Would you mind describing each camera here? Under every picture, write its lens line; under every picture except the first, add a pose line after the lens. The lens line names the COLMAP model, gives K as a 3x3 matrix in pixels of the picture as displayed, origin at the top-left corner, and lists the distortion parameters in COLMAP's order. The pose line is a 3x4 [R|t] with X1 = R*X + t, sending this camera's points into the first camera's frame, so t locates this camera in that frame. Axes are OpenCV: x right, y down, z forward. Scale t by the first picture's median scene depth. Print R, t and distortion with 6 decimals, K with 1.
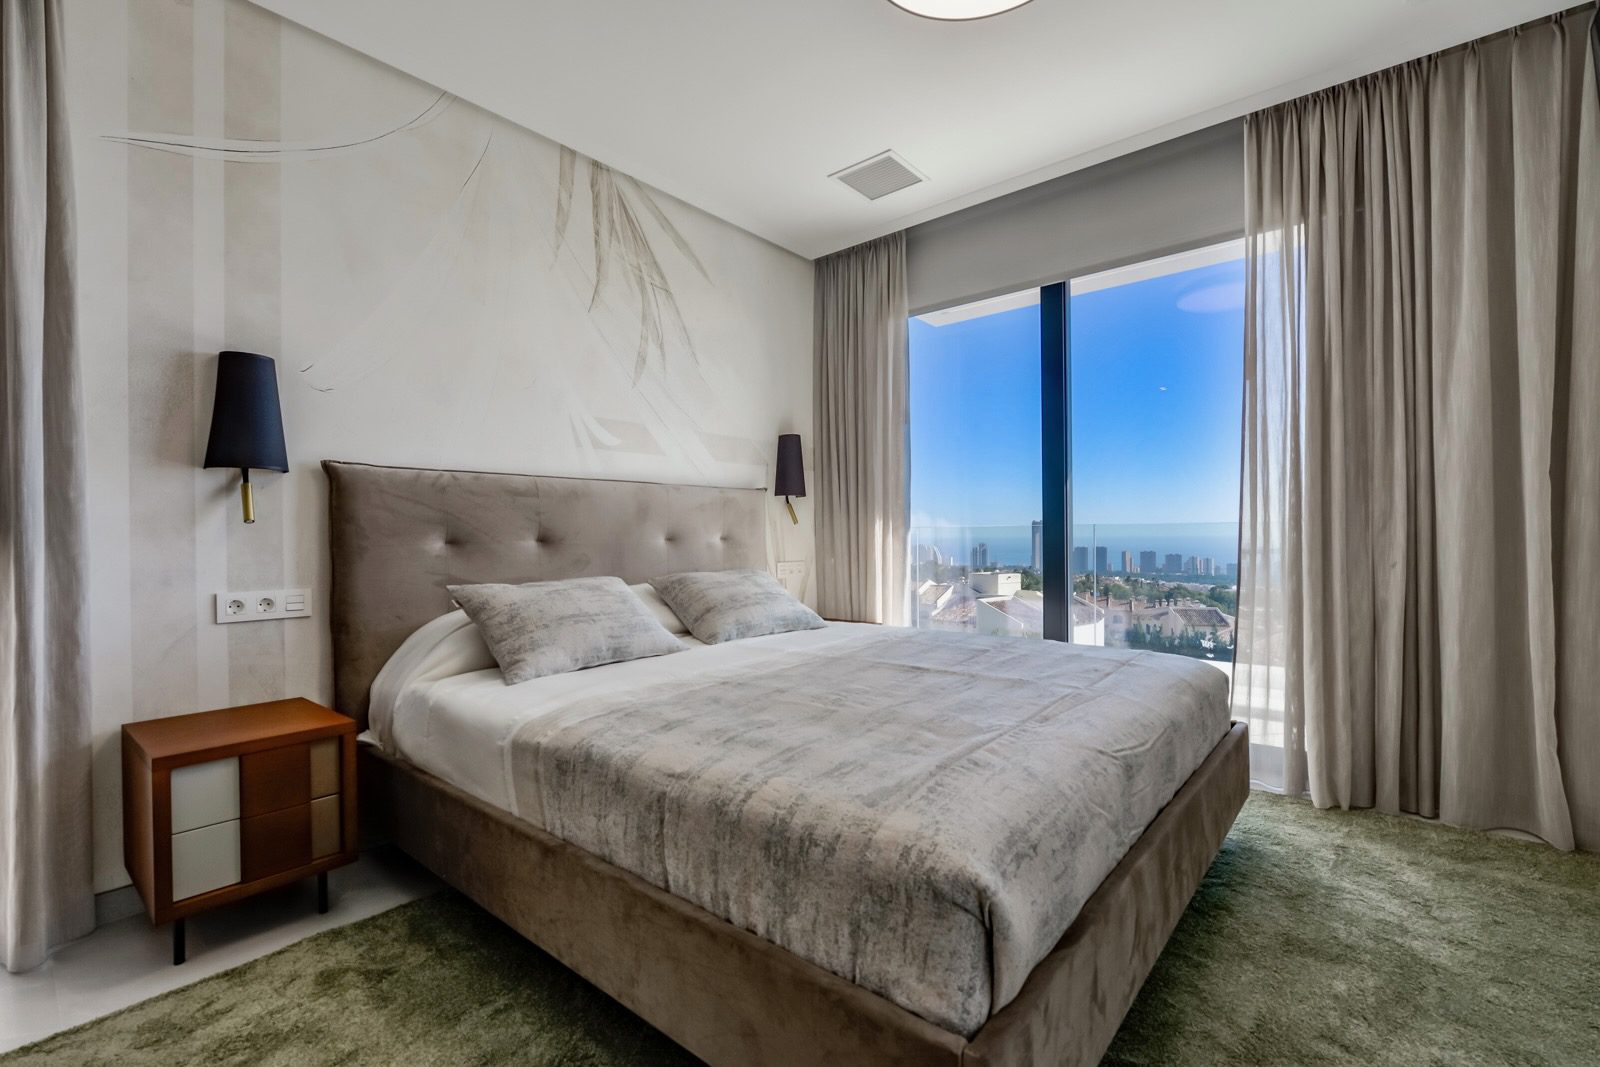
lens RADIAL K [[704.7, 0, 800.0], [0, 704.7, 533.5], [0, 0, 1]] dist [-0.002699, -0.000291]
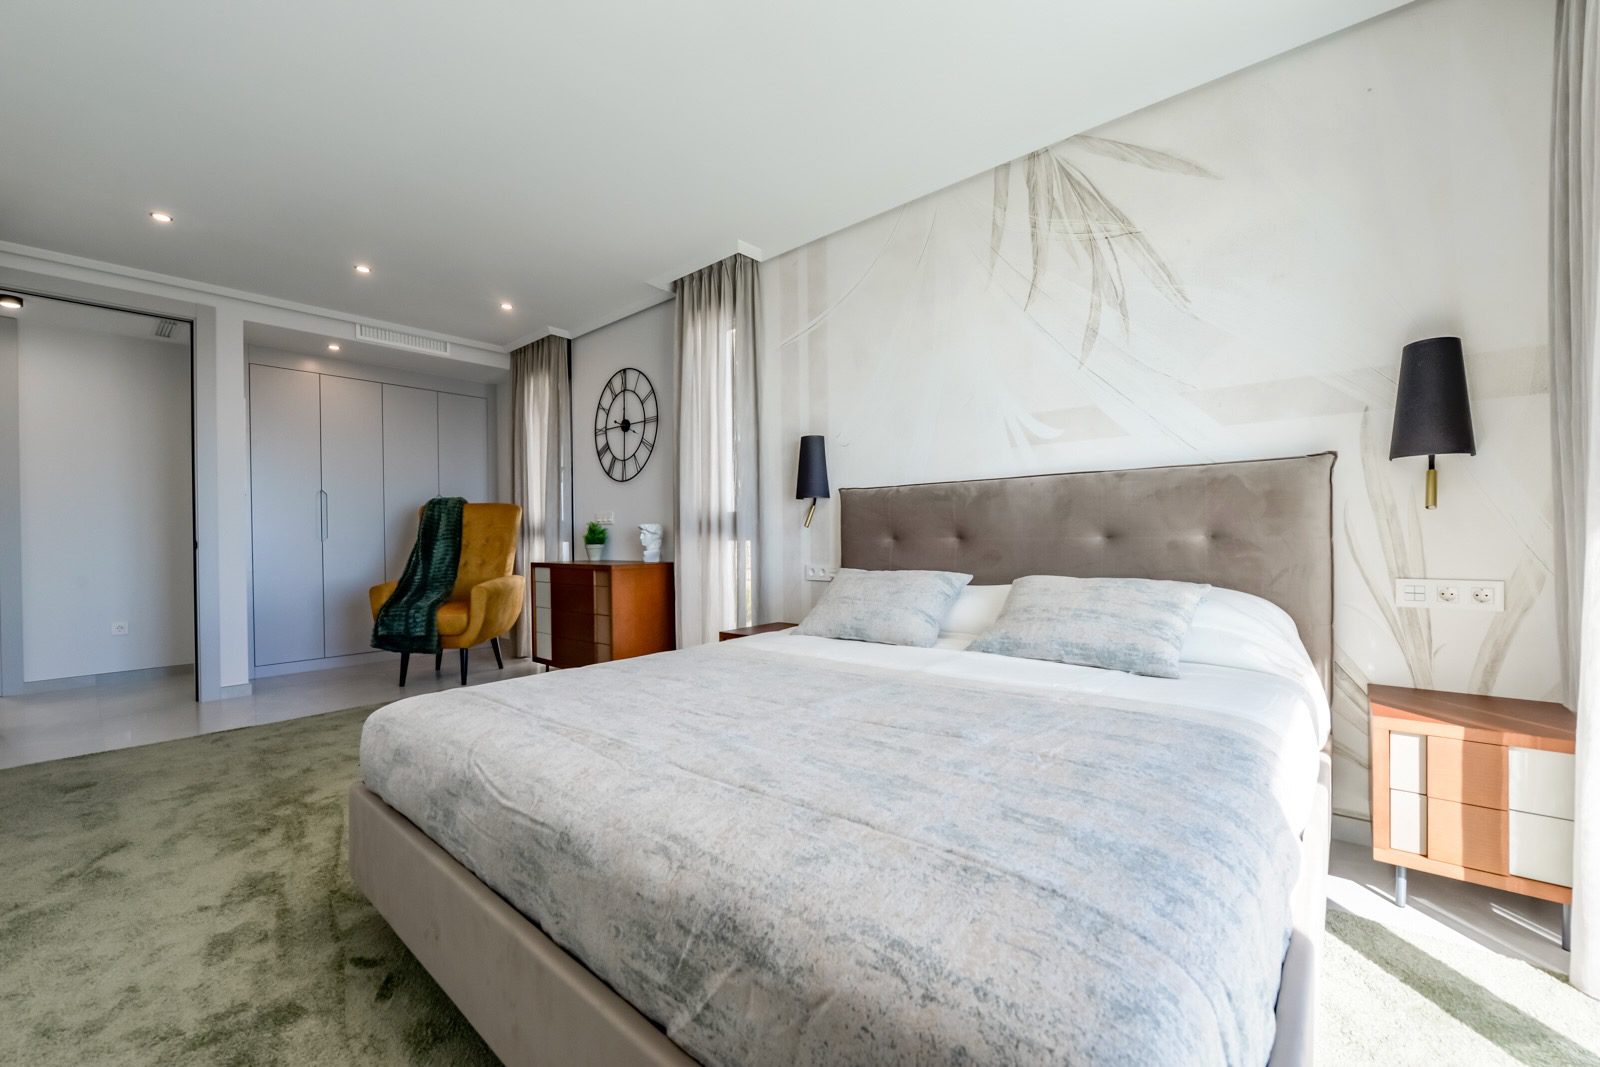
lens RADIAL K [[641.2, 0, 800.0], [0, 641.2, 533.5], [0, 0, 1]] dist [0.000472, -0.000020]
pose [[-0.013151, 0.009984, -0.999864, 0.619415], [0.018057, 0.999789, 0.009746, -0.009931], [0.999750, -0.017927, -0.013328, 0.677172]]
